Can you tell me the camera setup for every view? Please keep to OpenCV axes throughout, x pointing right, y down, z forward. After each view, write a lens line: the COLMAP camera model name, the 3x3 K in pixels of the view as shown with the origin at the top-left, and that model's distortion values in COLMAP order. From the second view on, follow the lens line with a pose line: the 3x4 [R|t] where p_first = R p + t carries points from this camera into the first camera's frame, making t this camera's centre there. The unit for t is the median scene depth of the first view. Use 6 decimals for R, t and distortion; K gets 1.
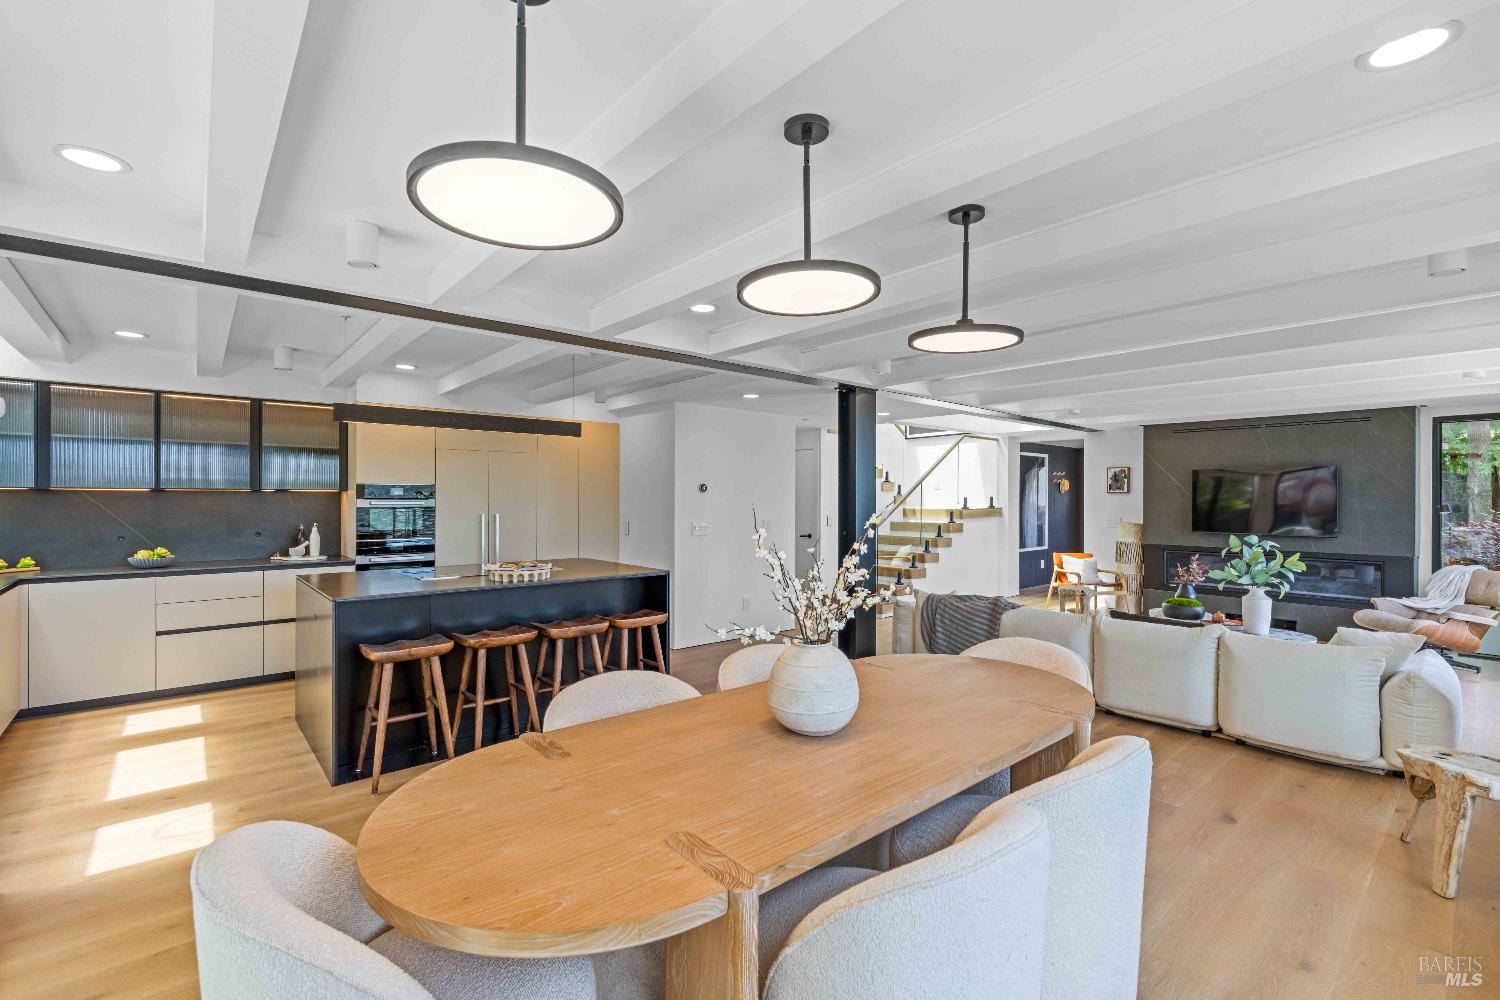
lens RADIAL K [[665.1, 0, 751.1], [0, 665.1, 497.3], [0, 0, 1]] dist [-0.002218, -0.000422]
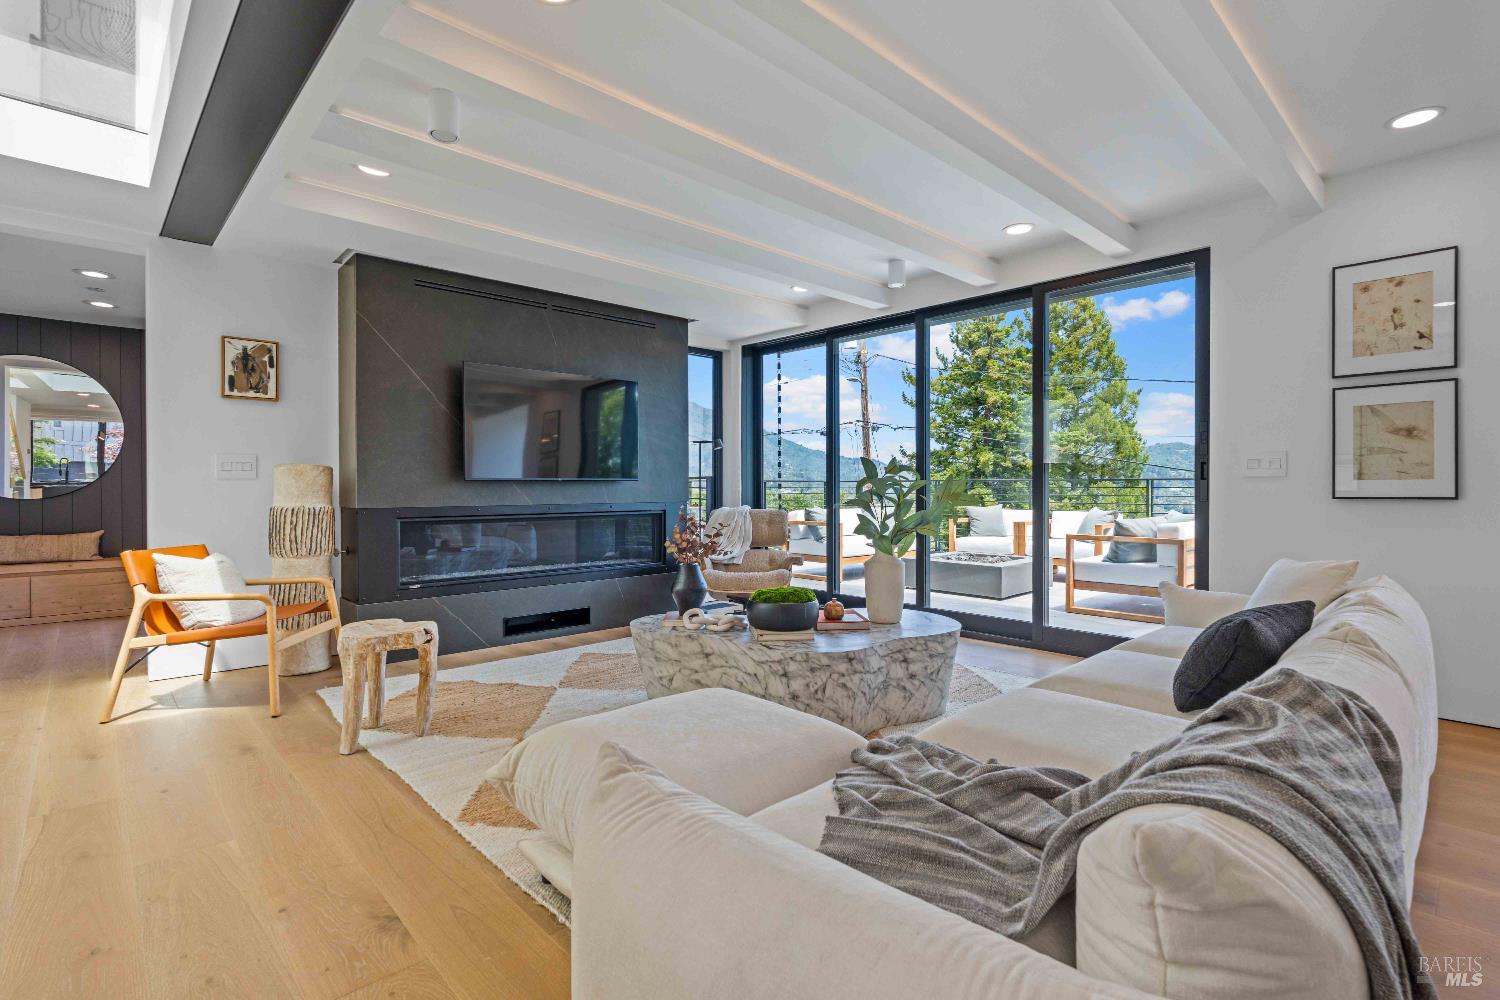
lens RADIAL K [[708.4, 0, 754.6], [0, 708.4, 495.4], [0, 0, 1]] dist [-0.003228, -0.000068]
pose [[-0.051901, -0.016551, 0.998515, 0.113023], [0.000930, 0.999861, 0.016621, 0.074911], [-0.998652, 0.001791, -0.051878, 1.058213]]
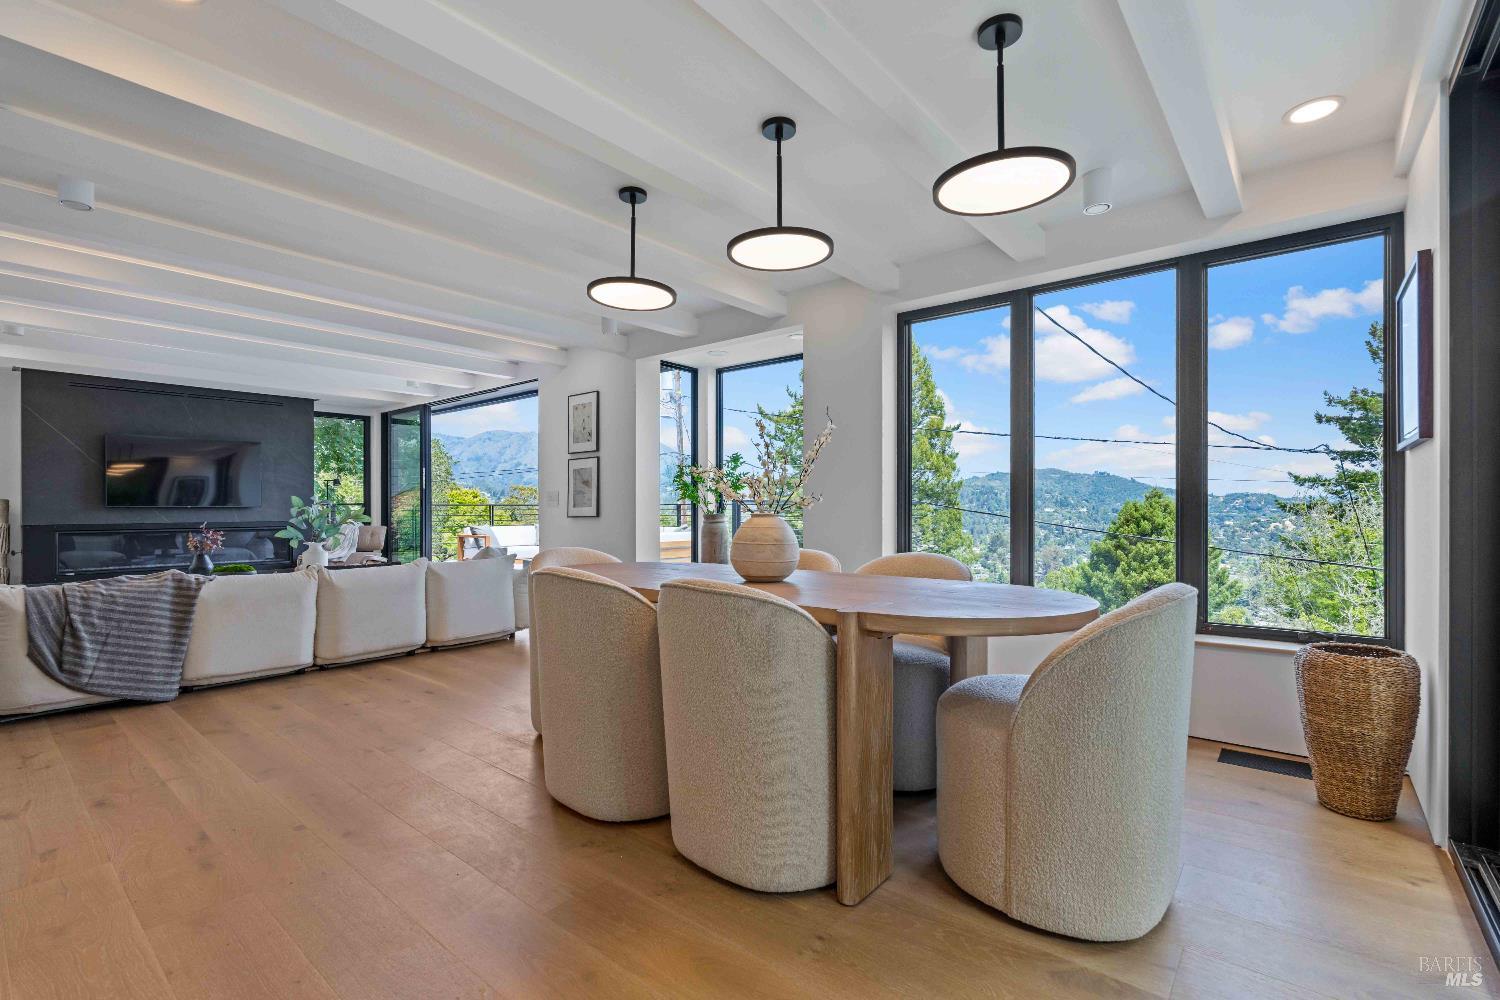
lens RADIAL K [[665.1, 0, 746.9], [0, 665.1, 506.8], [0, 0, 1]] dist [-0.002218, -0.000422]
pose [[-0.167332, -0.000823, 0.985900, -0.415615], [0.001304, 0.999999, 0.001056, 0.070721], [-0.985900, 0.001462, -0.167331, 0.438957]]
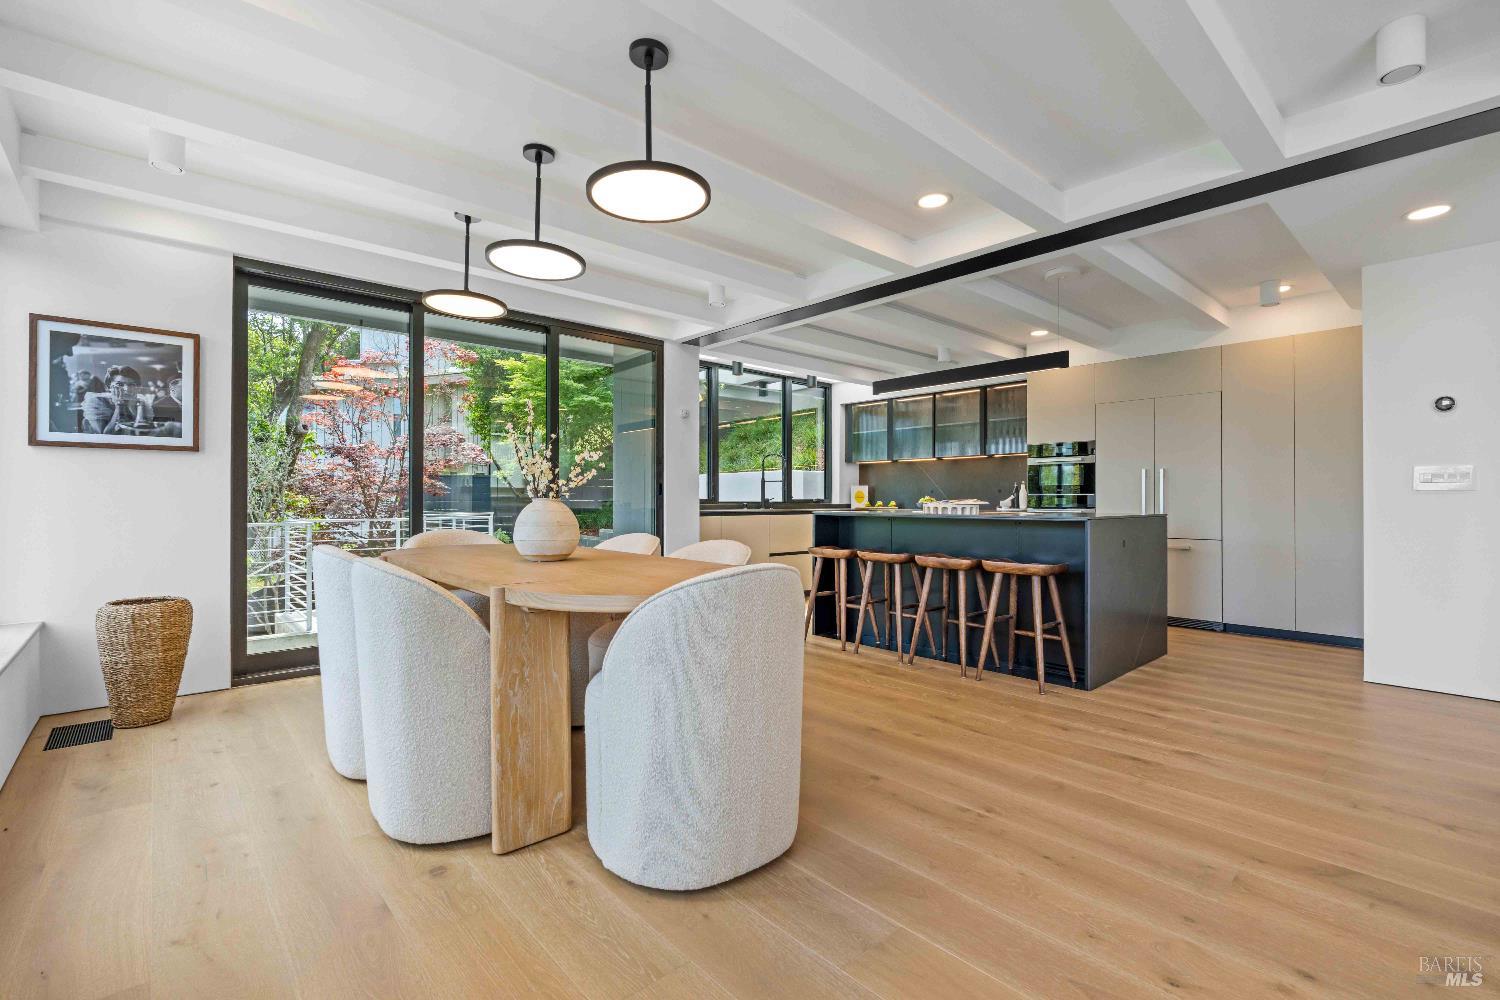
lens RADIAL K [[665.1, 0, 754.9], [0, 665.1, 493.1], [0, 0, 1]] dist [-0.002218, -0.000422]
pose [[0.031056, -0.013617, -0.999425, 0.539854], [0.002421, 0.999905, -0.013548, 0.077881], [0.999515, -0.001999, 0.031086, 0.492154]]
